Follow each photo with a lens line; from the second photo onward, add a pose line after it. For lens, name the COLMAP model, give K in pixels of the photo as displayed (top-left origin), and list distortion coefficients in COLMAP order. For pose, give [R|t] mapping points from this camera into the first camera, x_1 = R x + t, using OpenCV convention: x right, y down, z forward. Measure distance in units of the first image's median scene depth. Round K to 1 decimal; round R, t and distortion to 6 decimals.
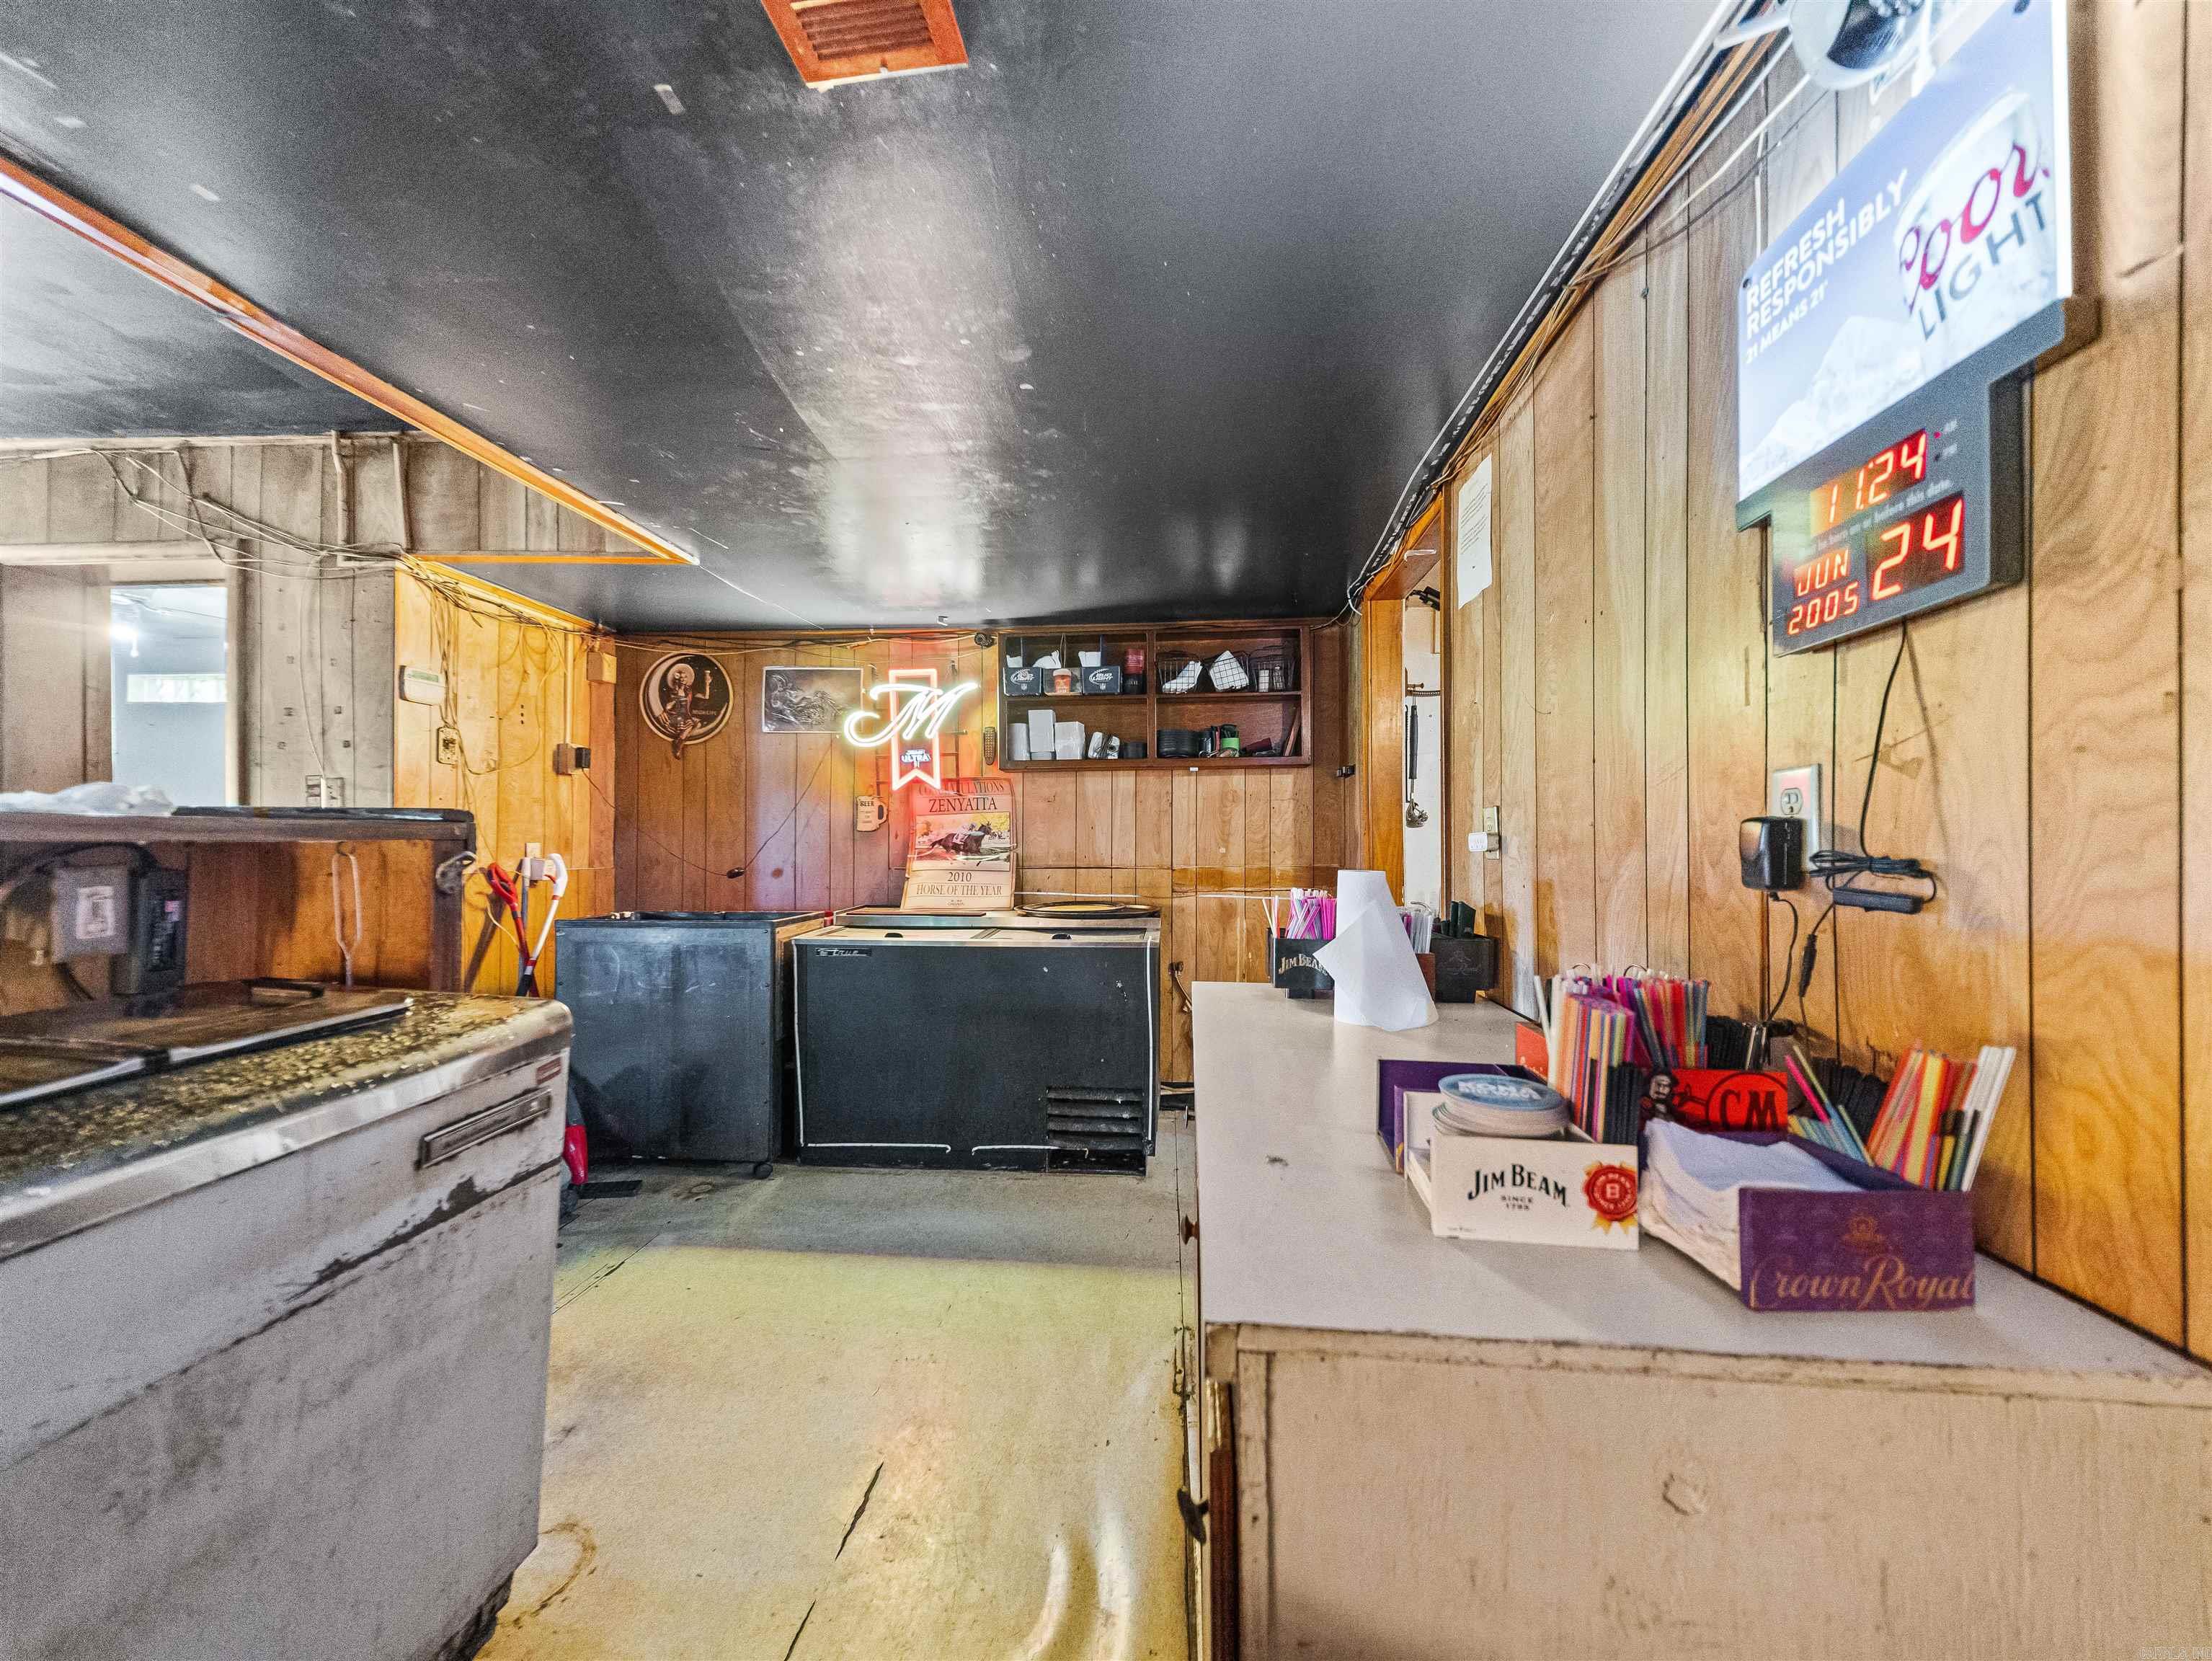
lens RADIAL K [[851.8, 0, 1106.1], [0, 851.8, 838.3], [0, 0, 1]] dist [0.015626, -0.002128]
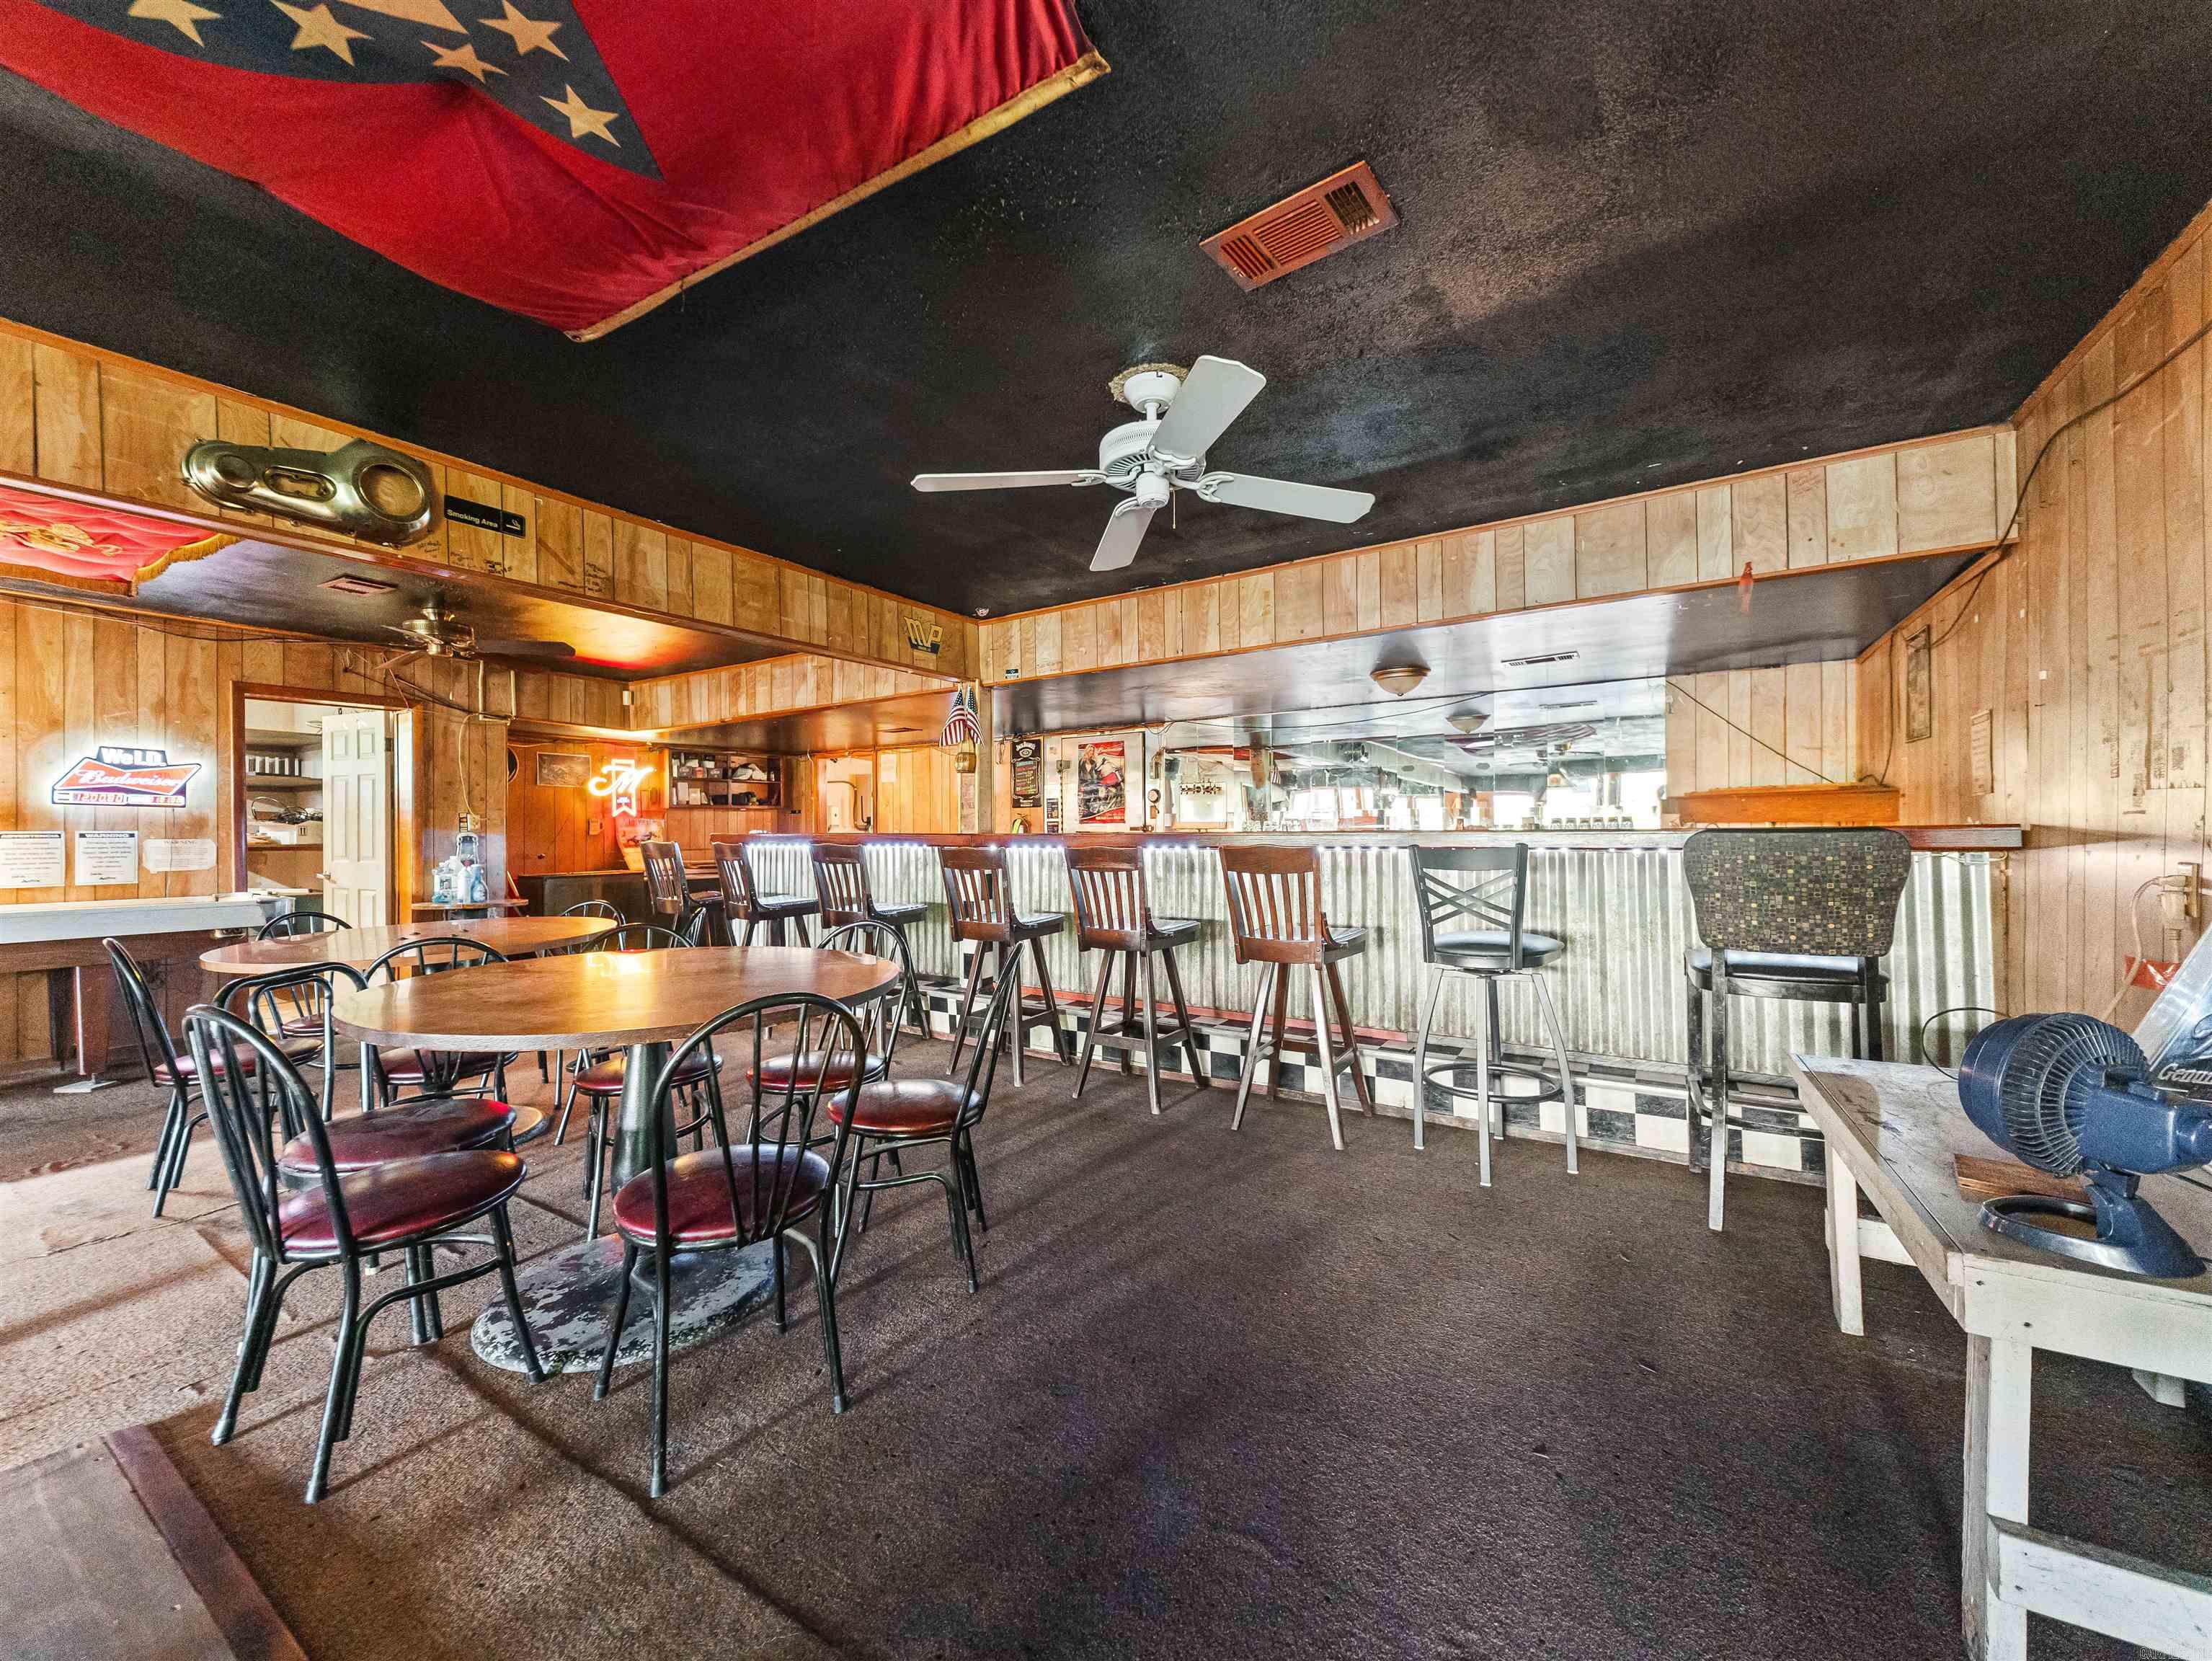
lens RADIAL K [[851.8, 0, 1124.4], [0, 851.8, 822.6], [0, 0, 1]] dist [0.015626, -0.002128]
pose [[0.455482, 0.004370, 0.890234, -1.580526], [0.001634, 0.999982, -0.005744, -0.024819], [-0.890244, 0.004071, 0.455467, -1.120614]]
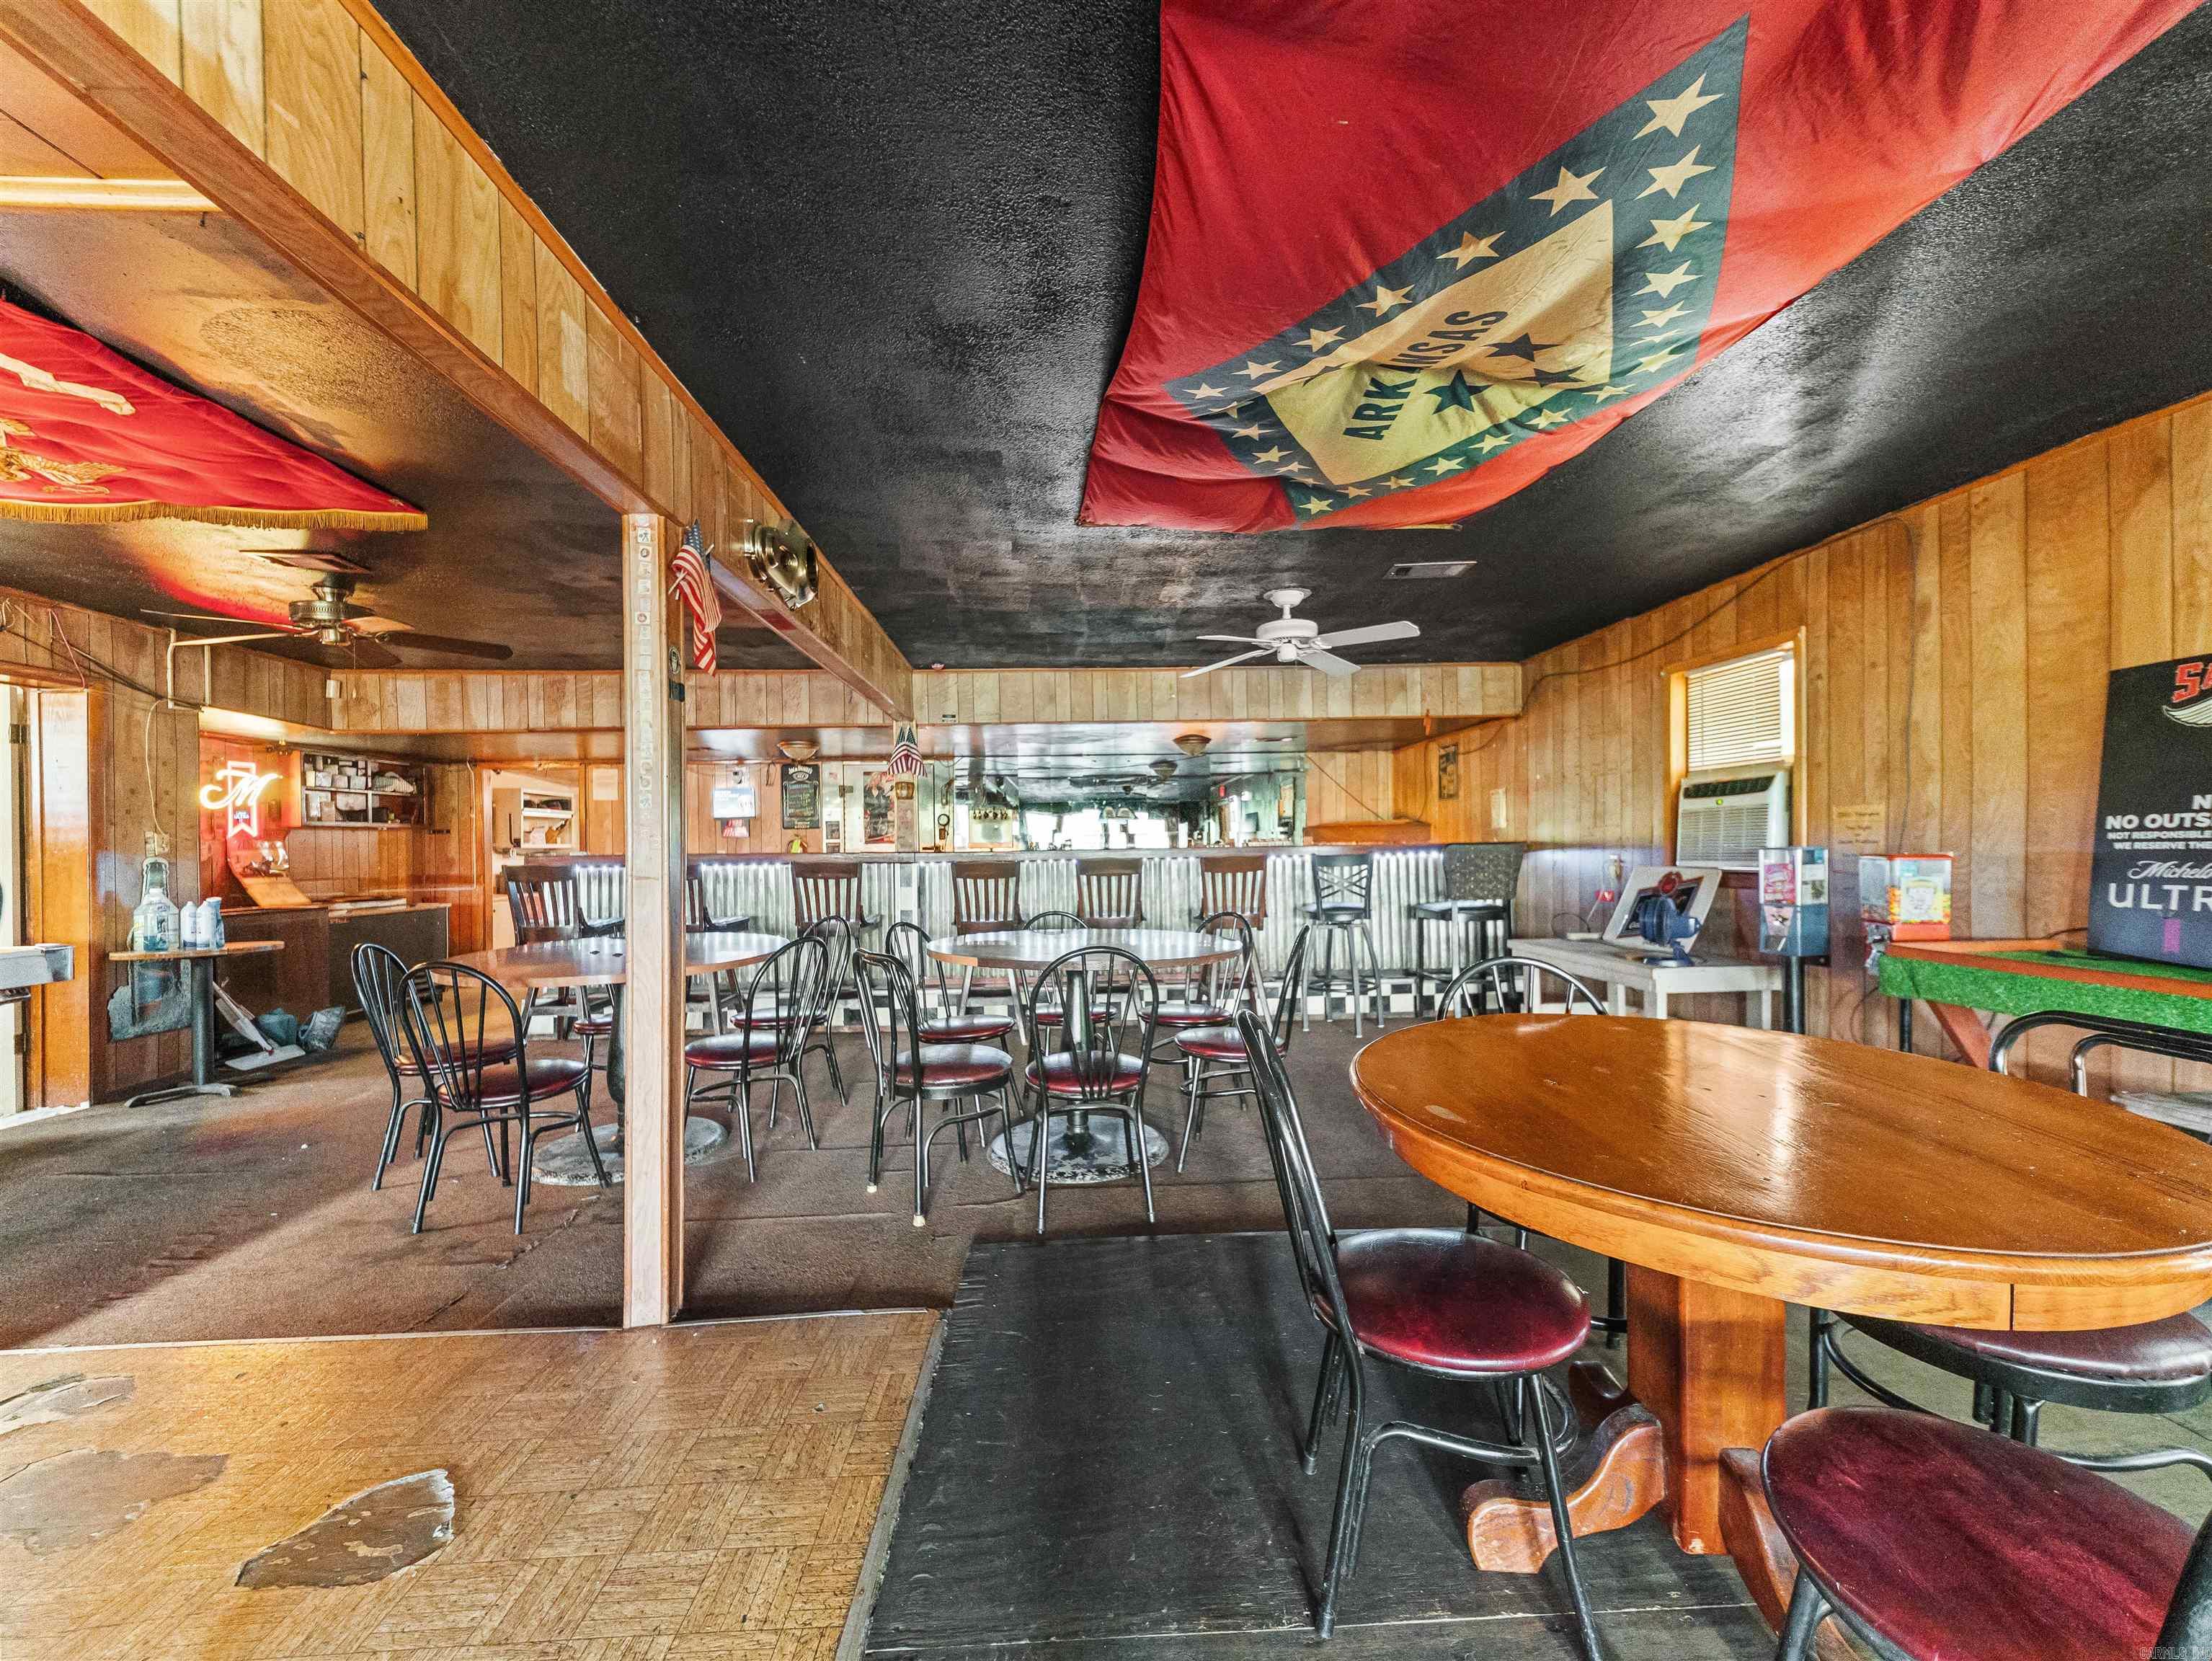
lens RADIAL K [[851.8, 0, 1117.8], [0, 851.8, 844.5], [0, 0, 1]] dist [0.015626, -0.002128]
pose [[-0.138968, 0.004003, 0.990289, -2.115869], [0.008470, 0.999960, -0.002854, -0.020888], [-0.990261, 0.007991, -0.138997, -0.444691]]
